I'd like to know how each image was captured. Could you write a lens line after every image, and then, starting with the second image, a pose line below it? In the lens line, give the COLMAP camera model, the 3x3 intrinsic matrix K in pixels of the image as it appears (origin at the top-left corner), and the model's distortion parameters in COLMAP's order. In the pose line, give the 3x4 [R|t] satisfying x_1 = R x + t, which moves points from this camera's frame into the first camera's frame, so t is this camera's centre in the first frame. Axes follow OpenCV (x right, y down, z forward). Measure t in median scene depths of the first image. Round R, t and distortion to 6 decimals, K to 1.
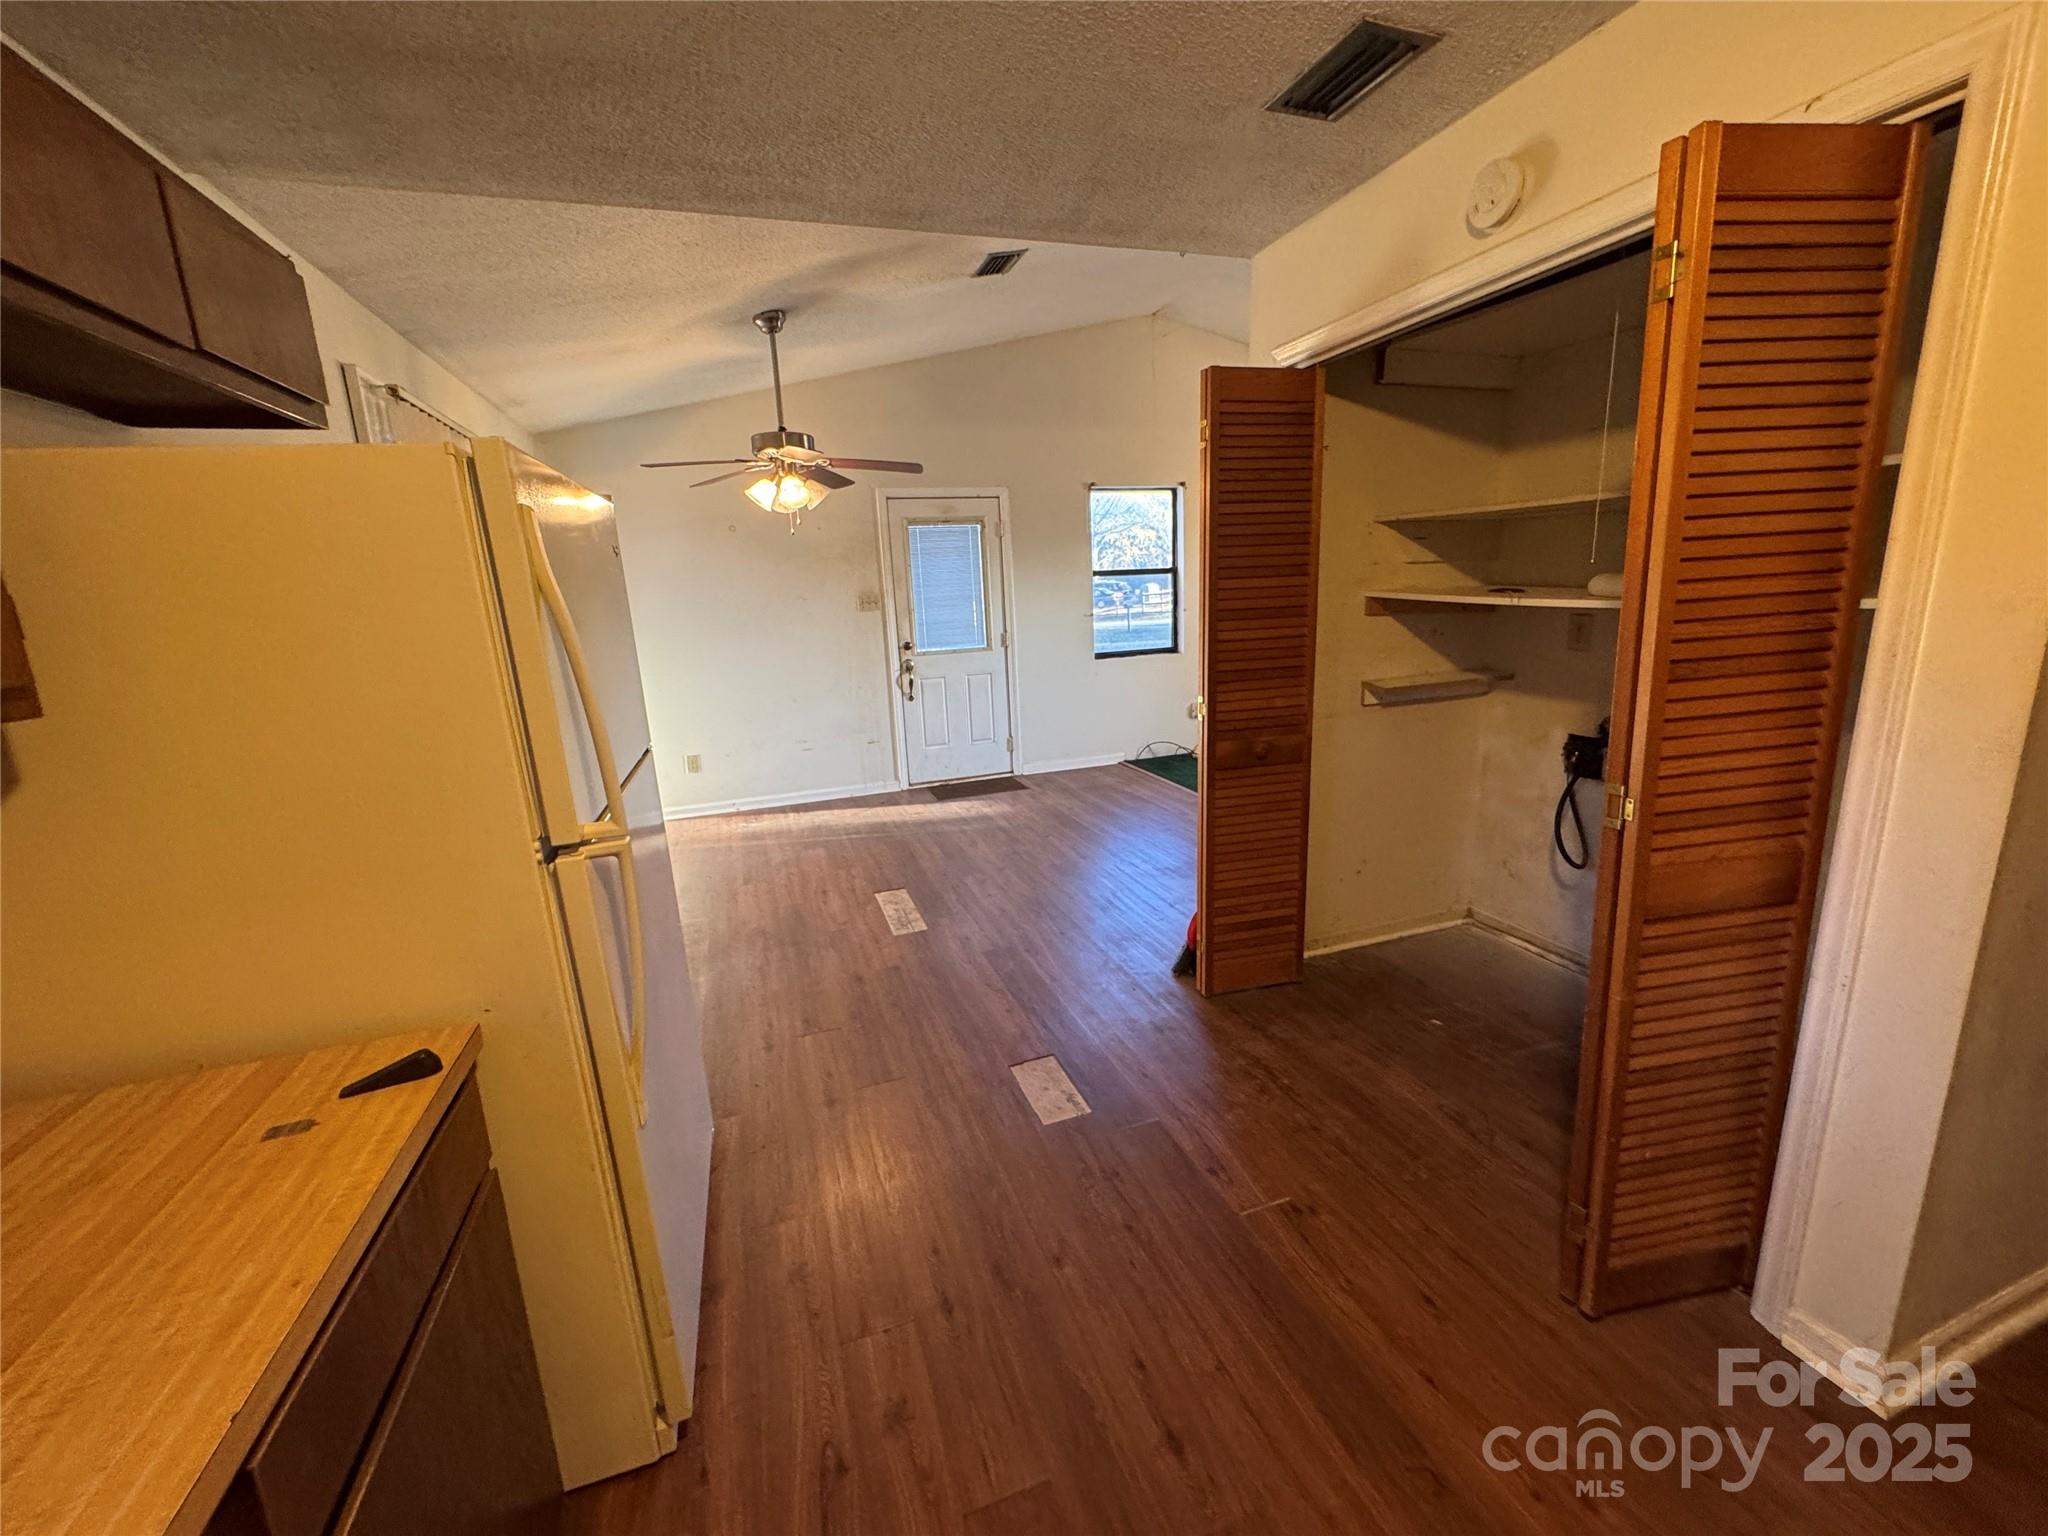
lens RADIAL K [[823.7, 0, 1025.0], [0, 823.7, 771.8], [0, 0, 1]] dist [-0.000806, 0.000005]
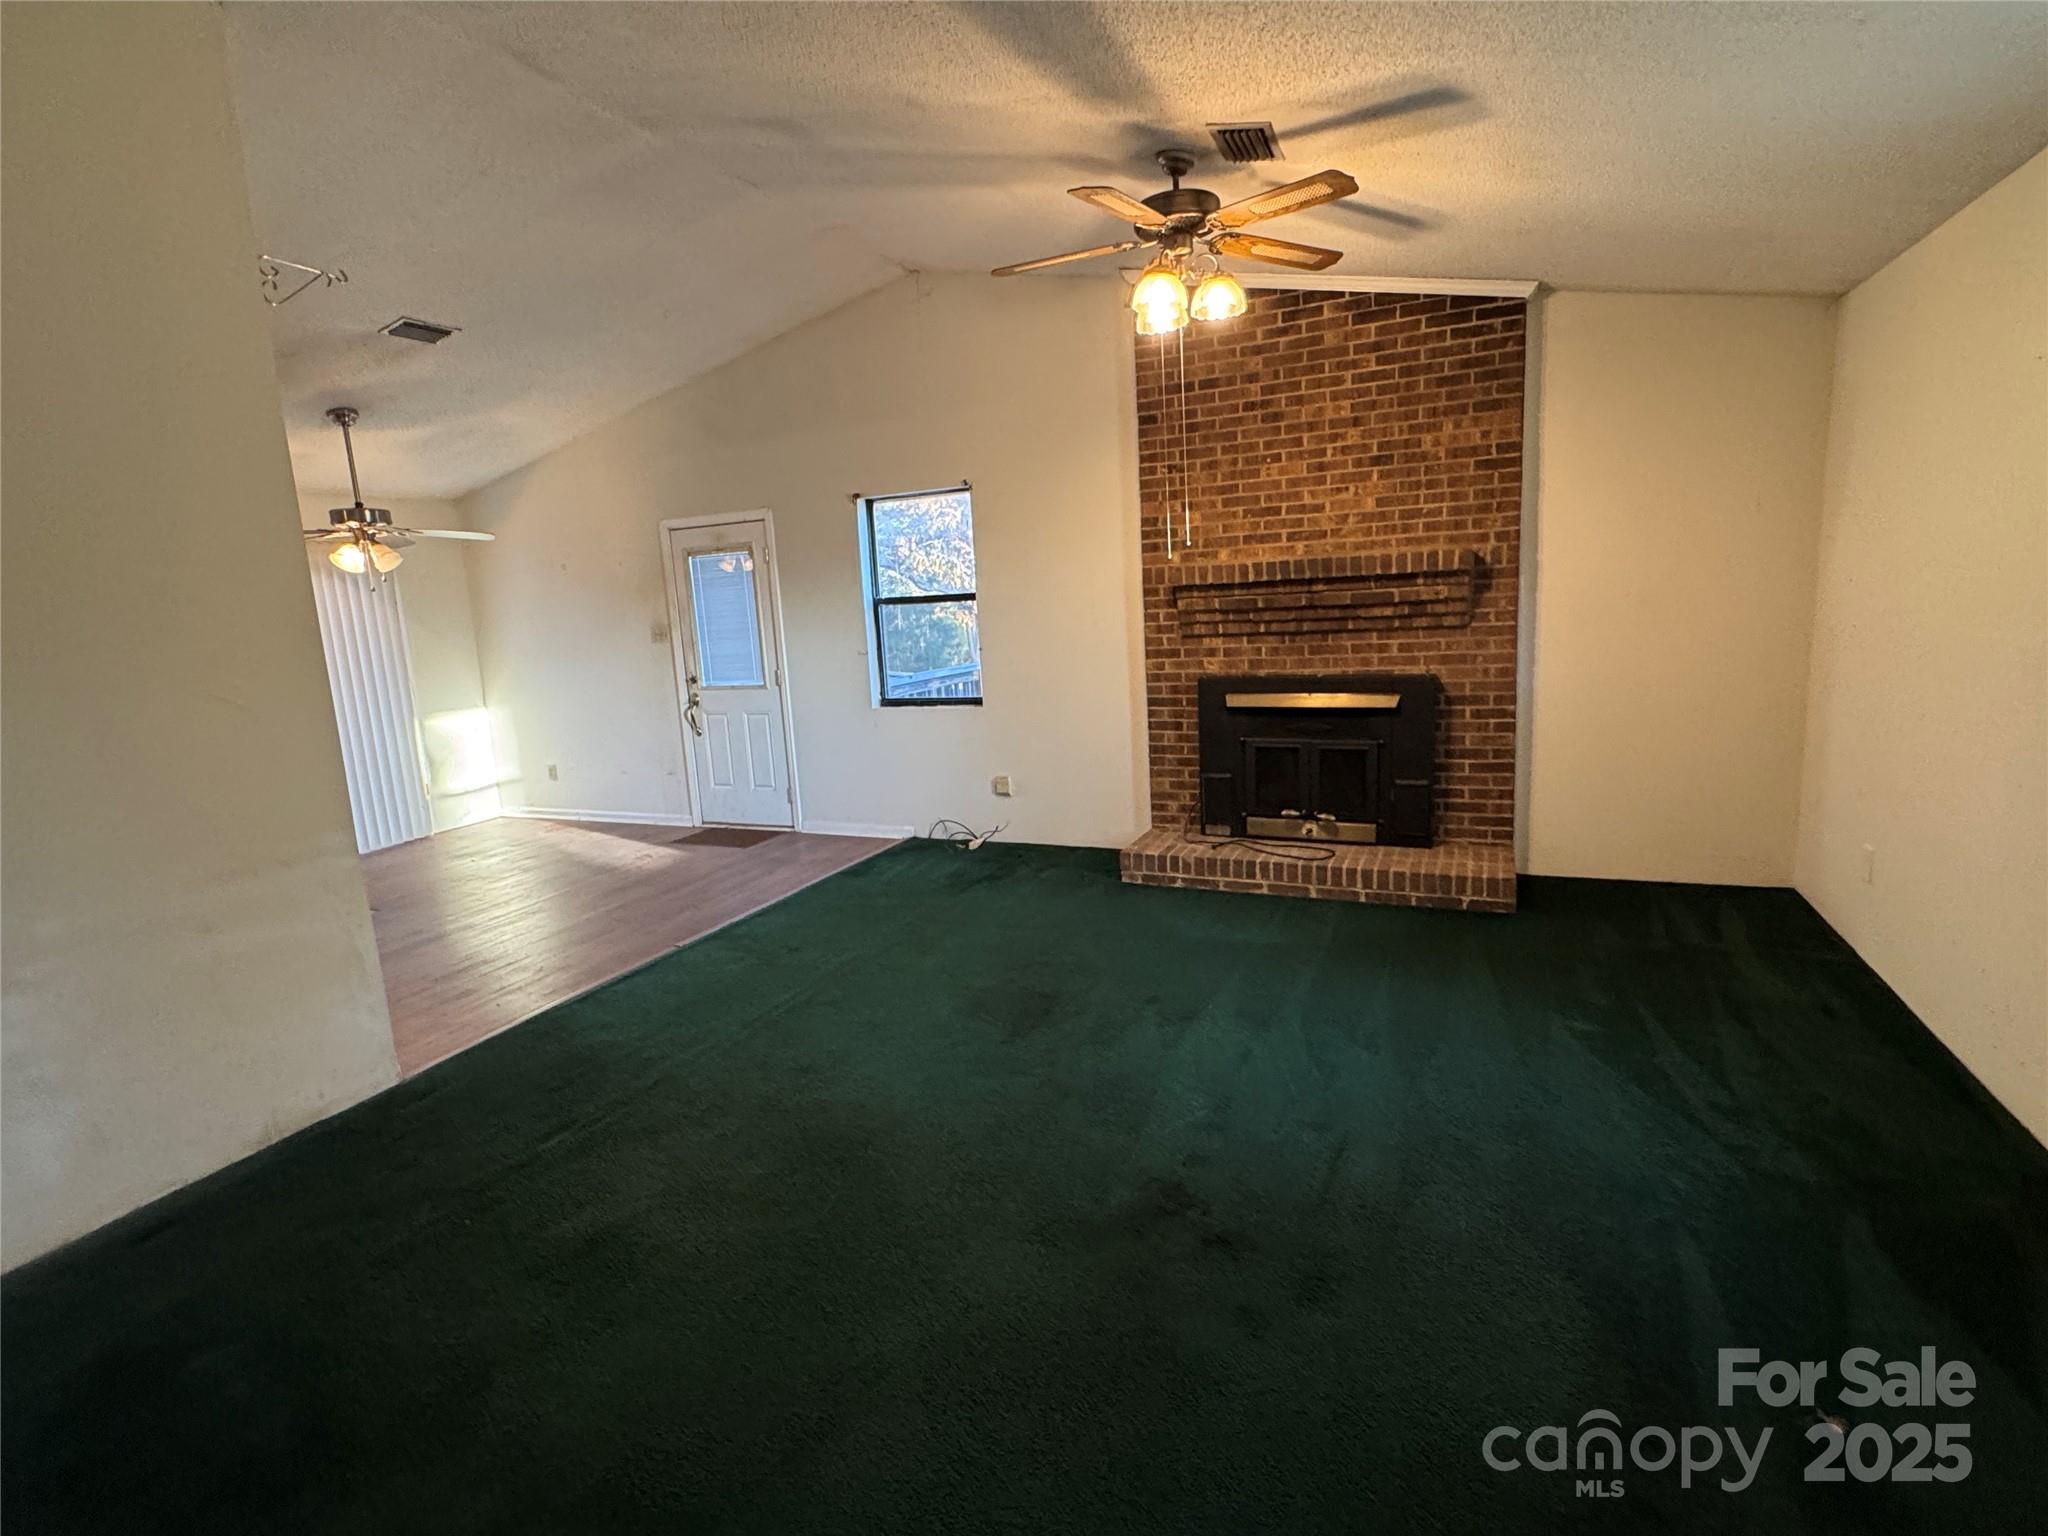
lens RADIAL K [[966.9, 0, 1019.5], [0, 966.9, 764.1], [0, 0, 1]] dist [-0.000799, 0.000010]
pose [[0.726564, 0.122863, -0.676024, 0.911379], [-0.123303, 0.991226, 0.047628, -0.155387], [0.675944, 0.048751, 0.735338, 0.430383]]
